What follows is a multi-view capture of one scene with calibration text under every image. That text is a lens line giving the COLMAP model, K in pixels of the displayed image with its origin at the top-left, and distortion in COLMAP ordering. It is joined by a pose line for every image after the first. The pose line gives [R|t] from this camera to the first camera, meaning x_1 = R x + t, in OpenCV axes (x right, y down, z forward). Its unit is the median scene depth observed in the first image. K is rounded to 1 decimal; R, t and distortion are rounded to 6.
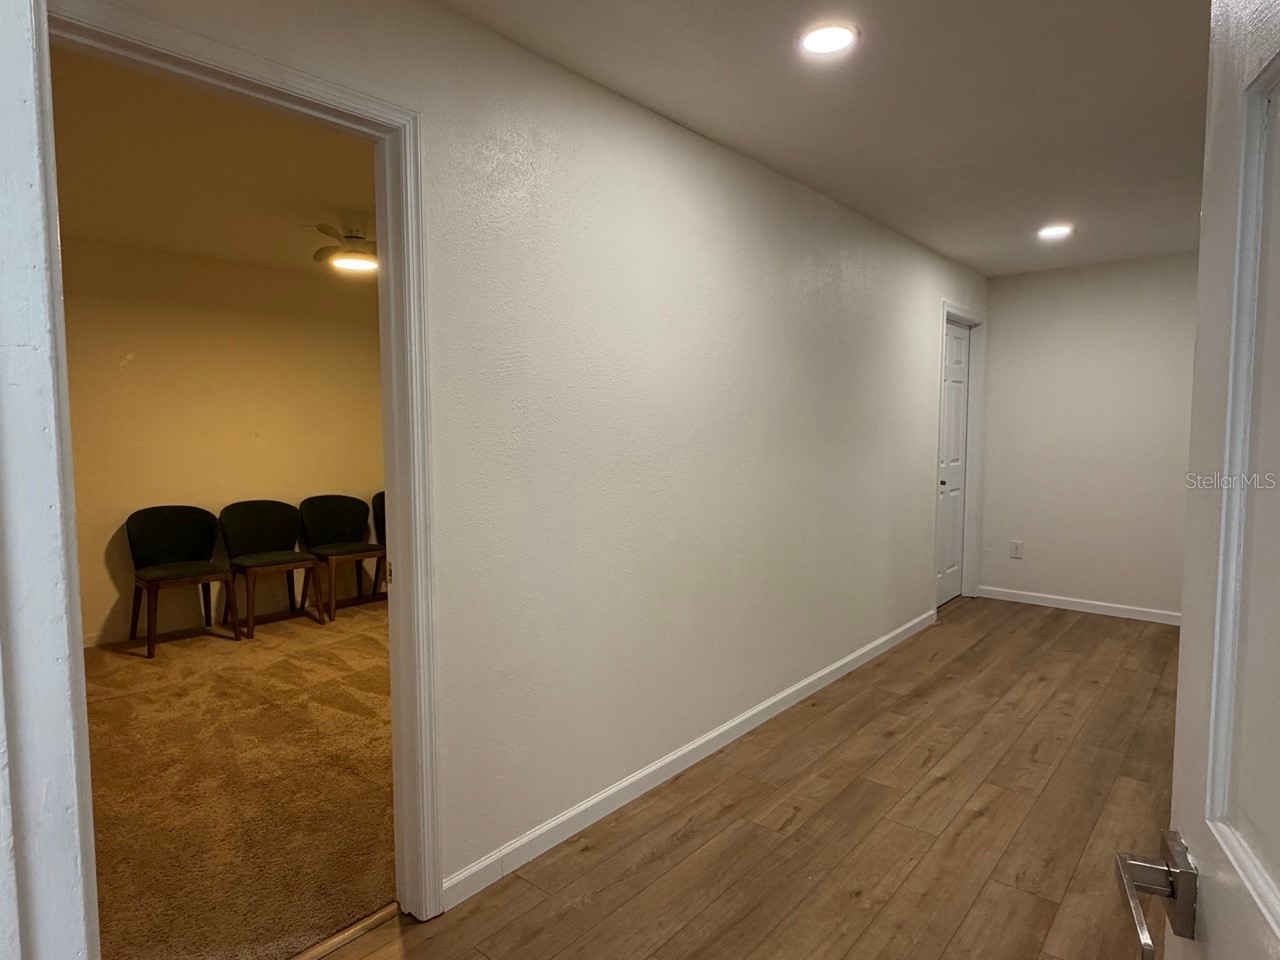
lens RADIAL K [[731.9, 0, 632.7], [0, 731.9, 475.1], [0, 0, 1]] dist [0.001407, 0.001450]
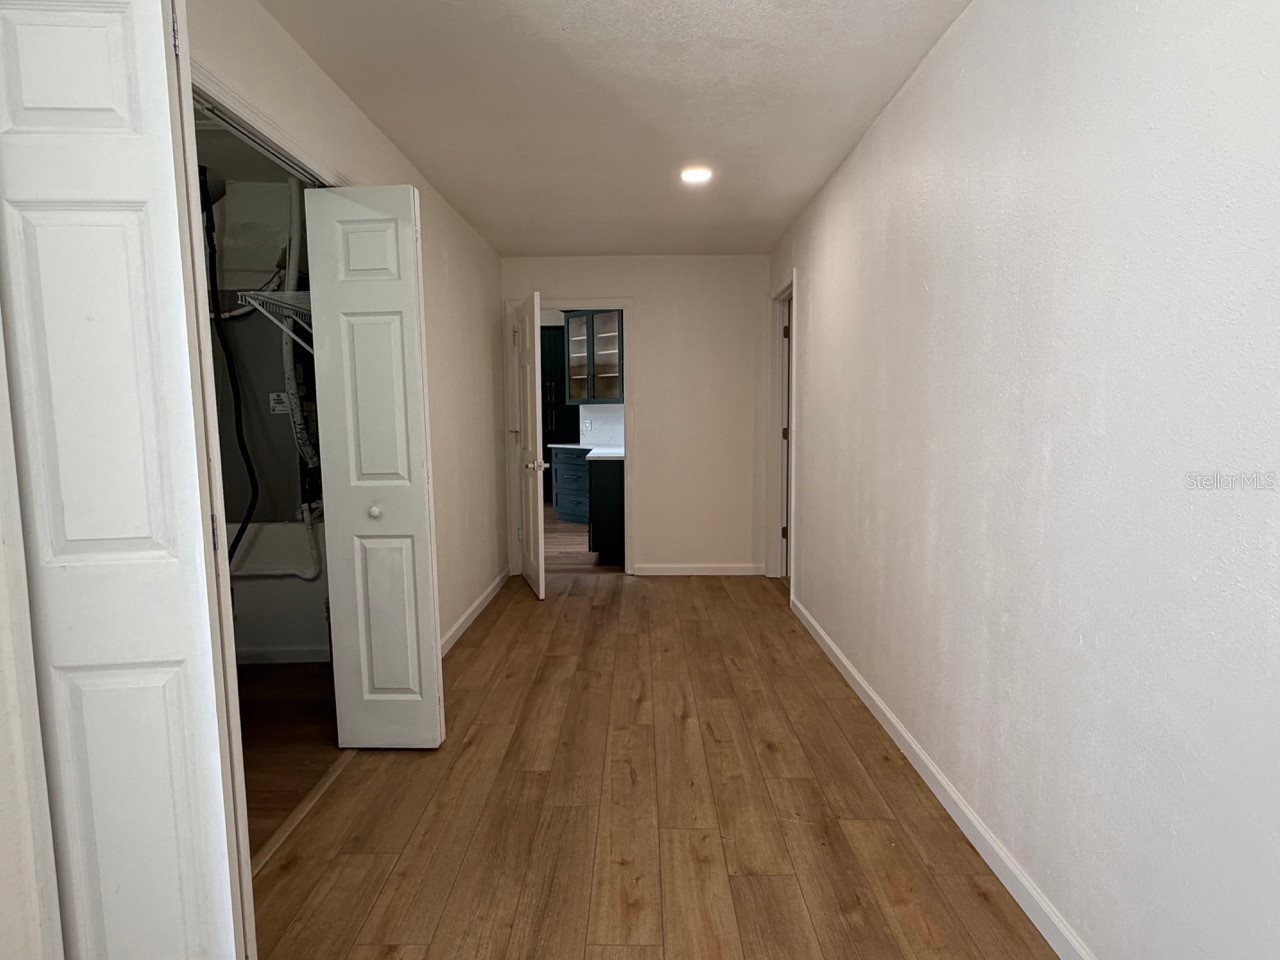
lens RADIAL K [[731.9, 0, 632.7], [0, 731.9, 475.1], [0, 0, 1]] dist [0.001407, 0.001450]
pose [[-0.760390, 0.064497, -0.646256, 1.051075], [-0.035270, 0.989488, 0.140250, -0.084199], [0.648508, 0.129438, -0.750122, 1.556468]]
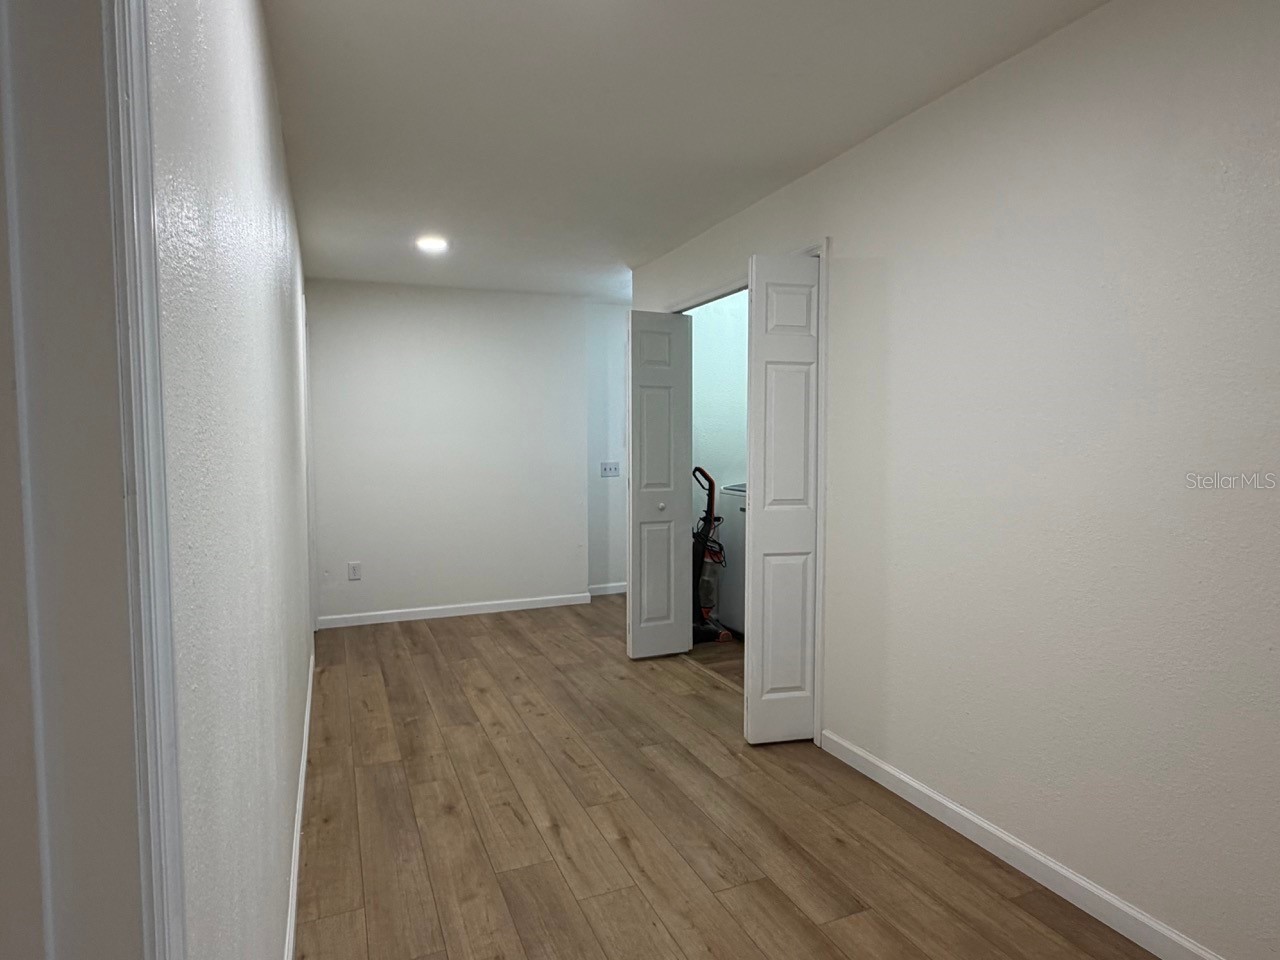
lens RADIAL K [[731.9, 0, 632.7], [0, 731.9, 475.1], [0, 0, 1]] dist [0.001407, 0.001450]
pose [[0.444654, -0.043369, 0.894652, -0.284417], [0.071541, 0.997356, 0.012791, -0.014742], [-0.892841, 0.058317, 0.446581, 0.445142]]
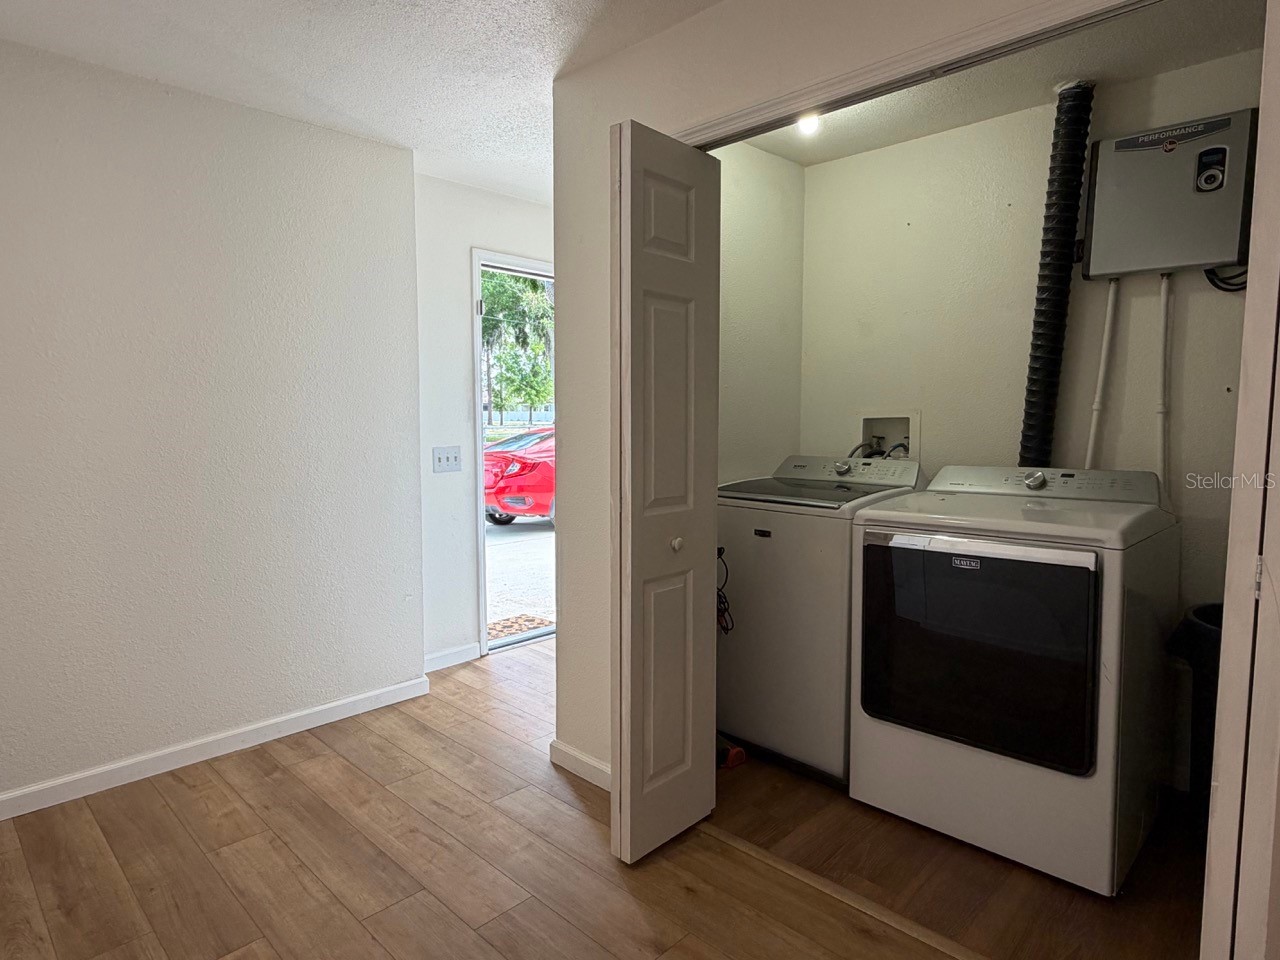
lens RADIAL K [[731.9, 0, 632.7], [0, 731.9, 475.1], [0, 0, 1]] dist [0.001407, 0.001450]
pose [[0.059213, -0.080186, 0.995020, 0.308513], [0.073836, 0.994390, 0.075741, -0.052408], [-0.995511, 0.068983, 0.064801, 1.016872]]
